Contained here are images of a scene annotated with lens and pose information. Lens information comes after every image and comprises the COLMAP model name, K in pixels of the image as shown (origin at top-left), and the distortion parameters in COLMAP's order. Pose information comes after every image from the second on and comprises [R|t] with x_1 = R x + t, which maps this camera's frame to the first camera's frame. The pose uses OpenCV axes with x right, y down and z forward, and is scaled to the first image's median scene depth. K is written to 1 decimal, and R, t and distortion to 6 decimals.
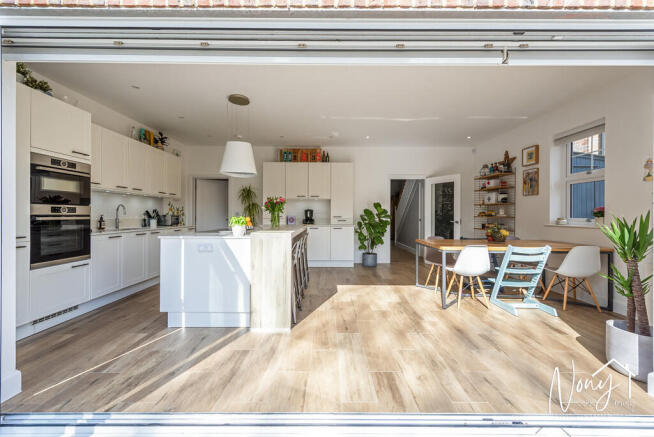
lens RADIAL K [[259.9, 0, 328.7], [0, 259.9, 213.1], [0, 0, 1]] dist [0.000953, -0.000249]
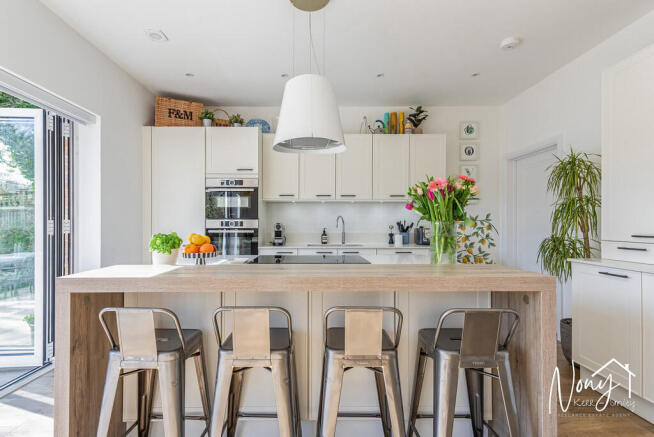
lens RADIAL K [[321.4, 0, 312.8], [0, 321.4, 230.0], [0, 0, 1]] dist [0.023146, 0.000156]
pose [[0.000430, 0.000768, -1.000000, 0.243700], [0.008353, 0.999965, 0.000772, 0.011246], [0.999965, -0.008354, 0.000424, 0.876700]]
